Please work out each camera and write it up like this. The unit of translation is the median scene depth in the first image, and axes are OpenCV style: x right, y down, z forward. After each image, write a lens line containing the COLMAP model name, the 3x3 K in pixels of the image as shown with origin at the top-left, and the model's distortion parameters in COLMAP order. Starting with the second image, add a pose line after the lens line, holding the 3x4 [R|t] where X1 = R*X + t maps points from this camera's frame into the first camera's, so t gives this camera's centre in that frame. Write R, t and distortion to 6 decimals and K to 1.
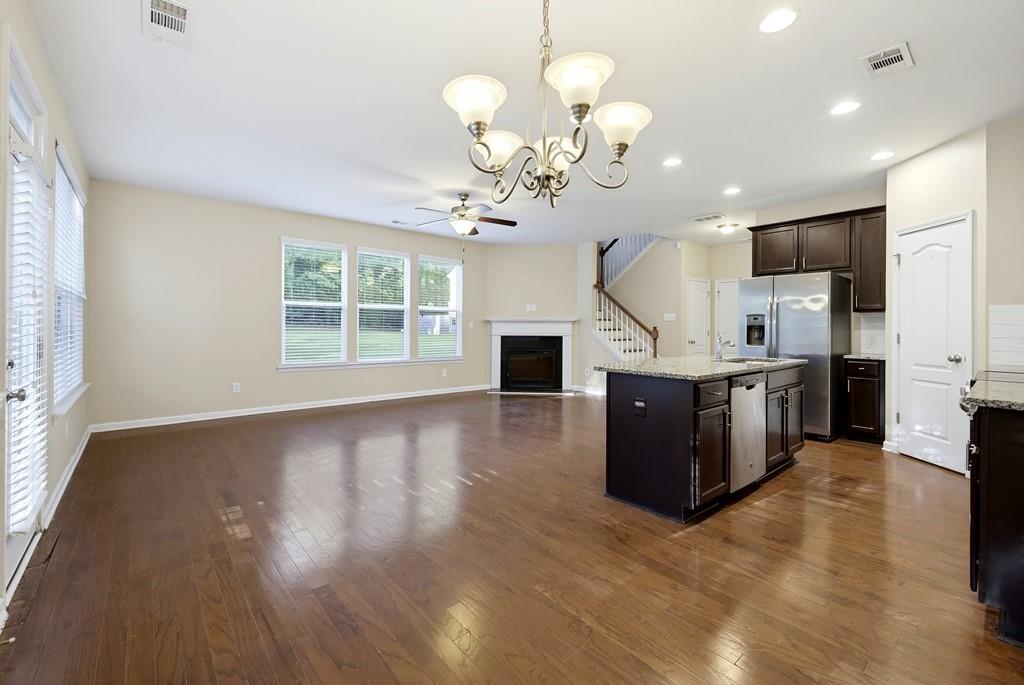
lens RADIAL K [[430.2, 0, 515.4], [0, 430.2, 327.9], [0, 0, 1]] dist [0.002348, 0.000034]
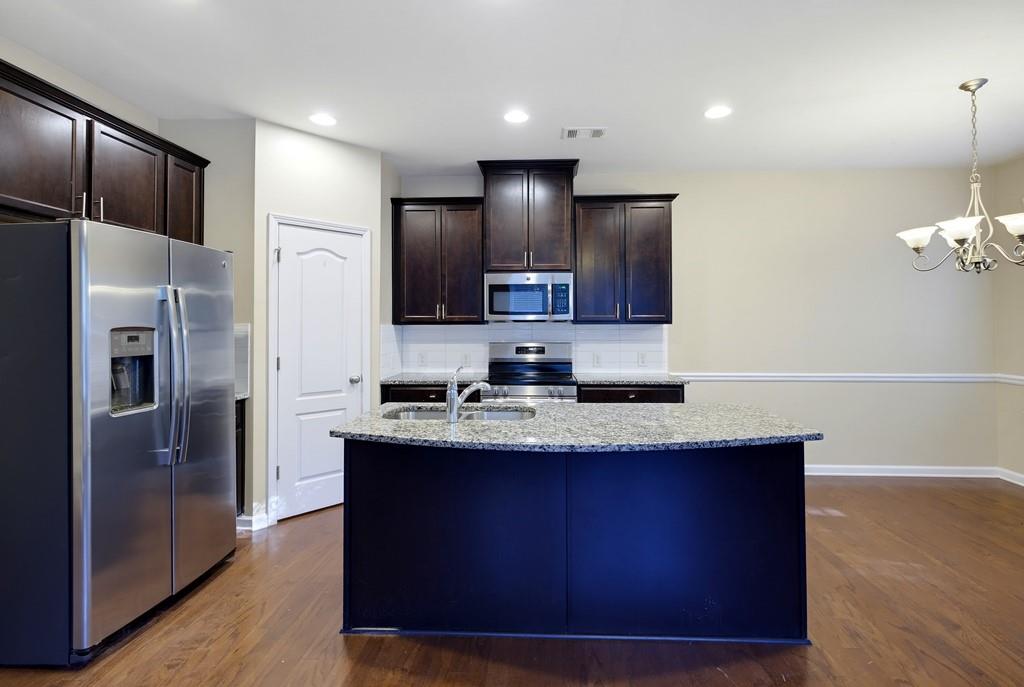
lens RADIAL K [[488.7, 0, 522.2], [0, 488.7, 318.3], [0, 0, 1]] dist [0.001834, 0.000732]
pose [[-0.726839, 0.009773, 0.686738, 0.012897], [-0.000125, 0.999897, -0.014361, -0.026877], [-0.686808, -0.010524, -0.726763, 0.881476]]
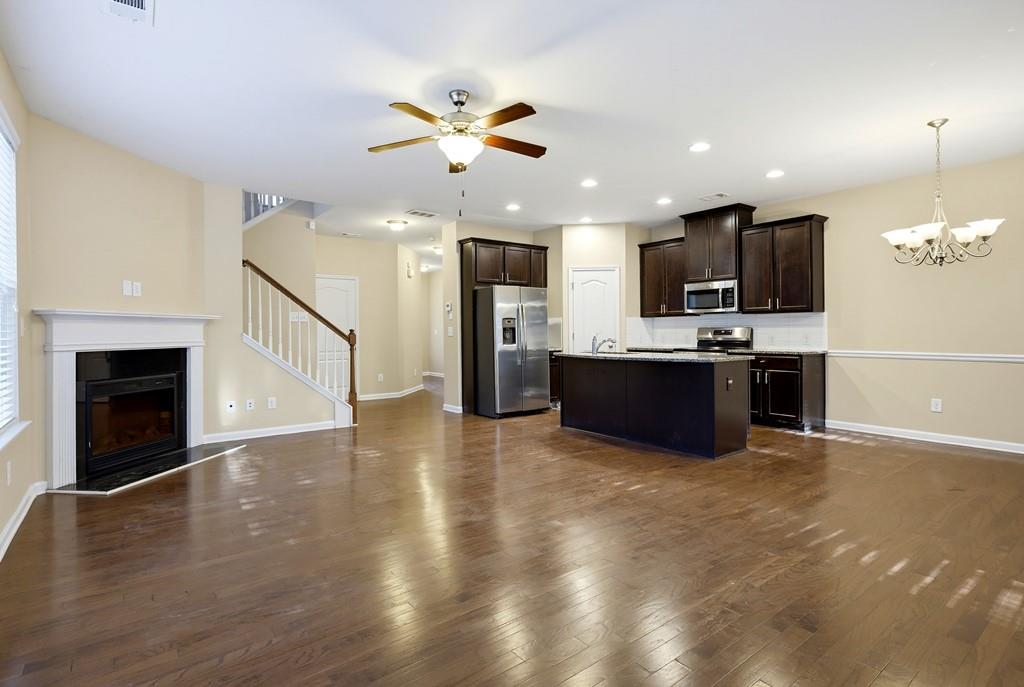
lens RADIAL K [[505.3, 0, 508.0], [0, 505.3, 334.6], [0, 0, 1]] dist [0.001691, 0.000399]
pose [[0.062256, -0.010401, 0.998006, -0.652868], [0.007965, 0.999919, 0.009924, -0.000073], [-0.998028, 0.007332, 0.062334, 0.751158]]
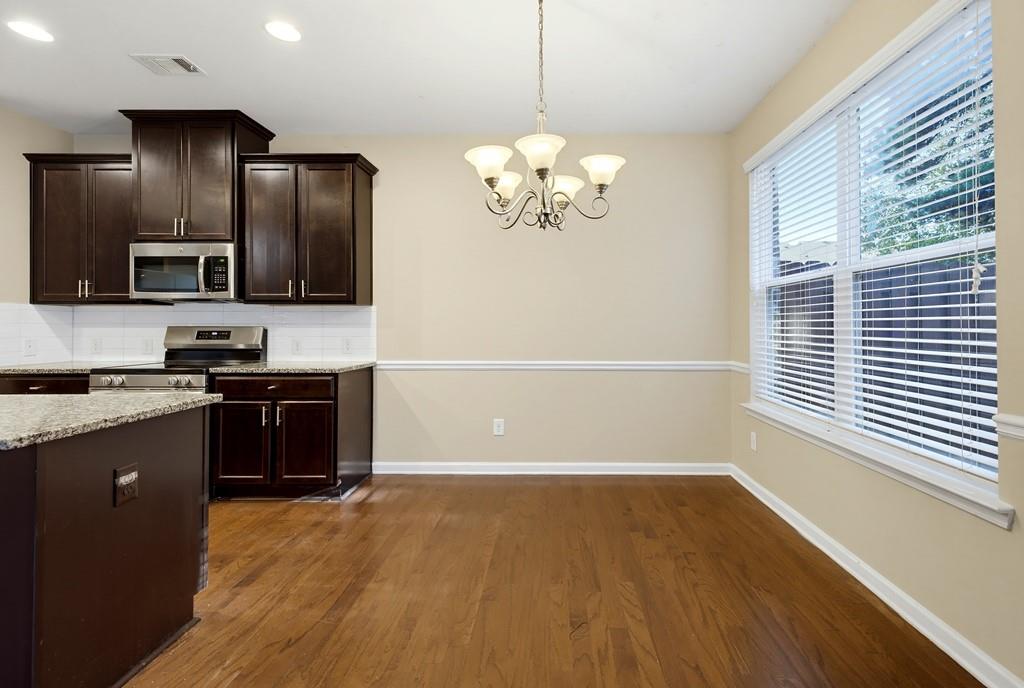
lens RADIAL K [[448.1, 0, 545.7], [0, 448.1, 322.1], [0, 0, 1]] dist [0.002509, 0.000201]
pose [[-0.752874, 0.003146, 0.658157, -0.204653], [-0.002331, 0.999970, -0.007446, -0.003324], [-0.658160, -0.007140, -0.752844, 0.498127]]
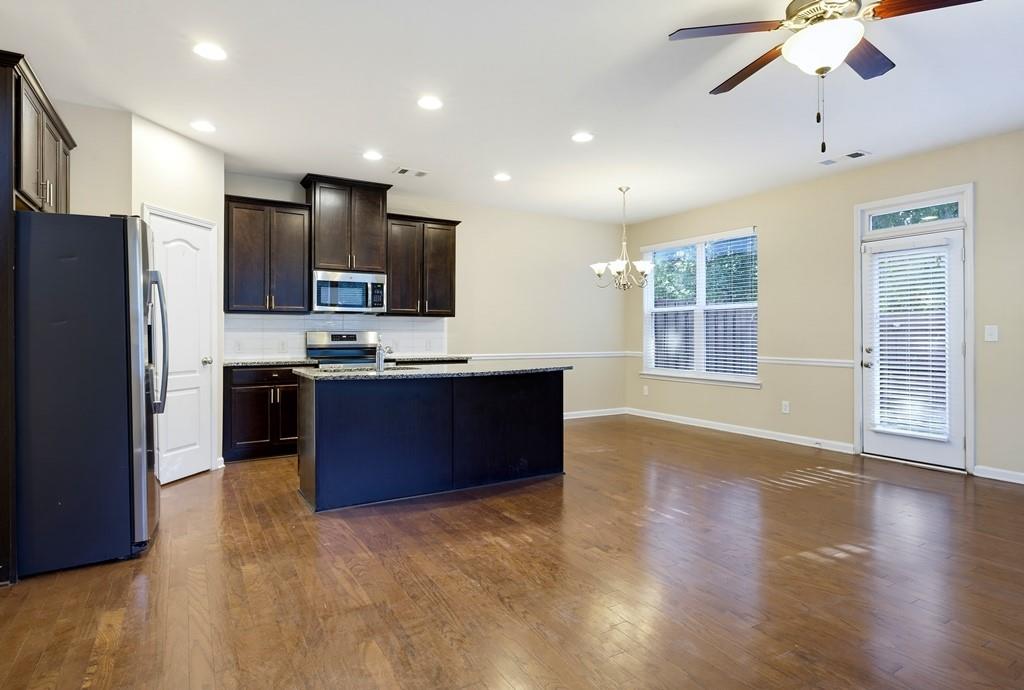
lens RADIAL K [[554.7, 0, 507.2], [0, 554.7, 335.6], [0, 0, 1]] dist [0.001377, 0.000138]
pose [[-0.983784, -0.005029, 0.179287, 0.045049], [-0.004442, 0.999983, 0.003677, 0.001918], [-0.179303, 0.002821, -0.983790, 1.256010]]
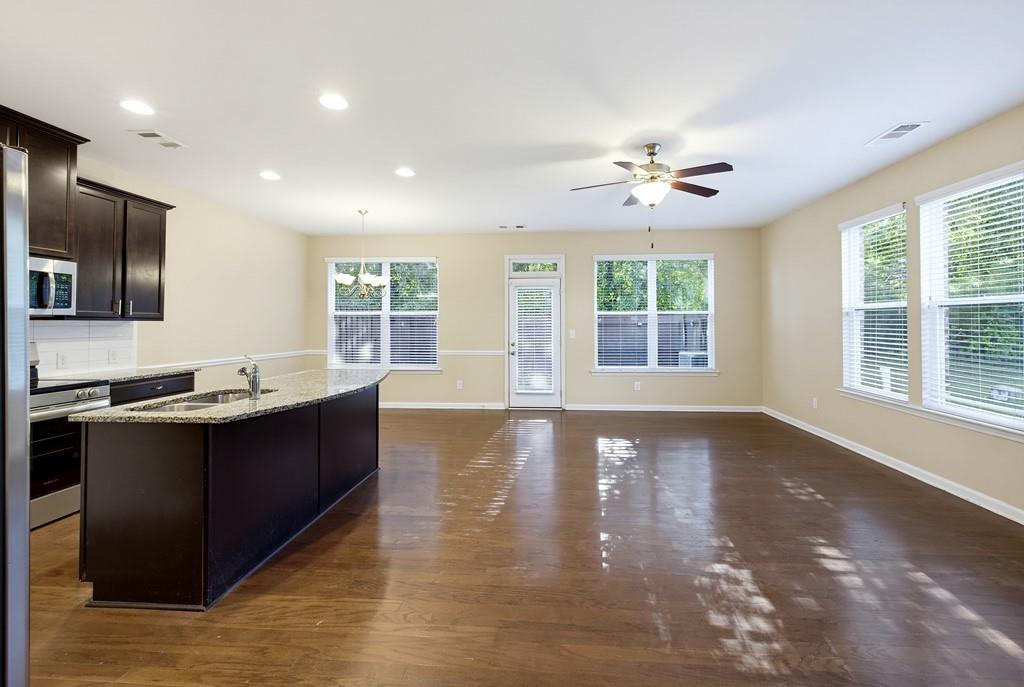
lens RADIAL K [[439.9, 0, 531.6], [0, 439.9, 319.3], [0, 0, 1]] dist [0.000536, 0.000086]
pose [[-0.698504, -0.011984, -0.715506, 0.421367], [-0.002482, 0.999894, -0.014325, -0.023123], [0.715602, -0.008230, -0.698460, 1.125714]]
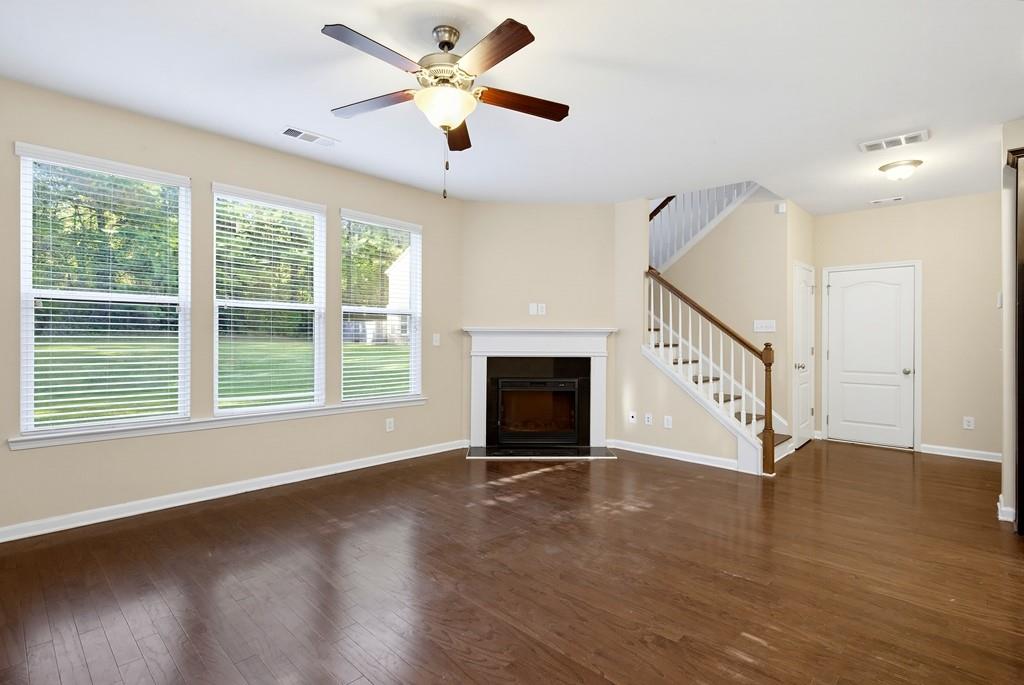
lens RADIAL K [[497.3, 0, 512.1], [0, 497.3, 336.1], [0, 0, 1]] dist [0.000540, 0.000160]
pose [[0.995500, 0.000179, 0.094765, -0.085715], [-0.000124, 1.000000, -0.000588, -0.012966], [-0.094765, 0.000574, 0.995499, 0.429526]]
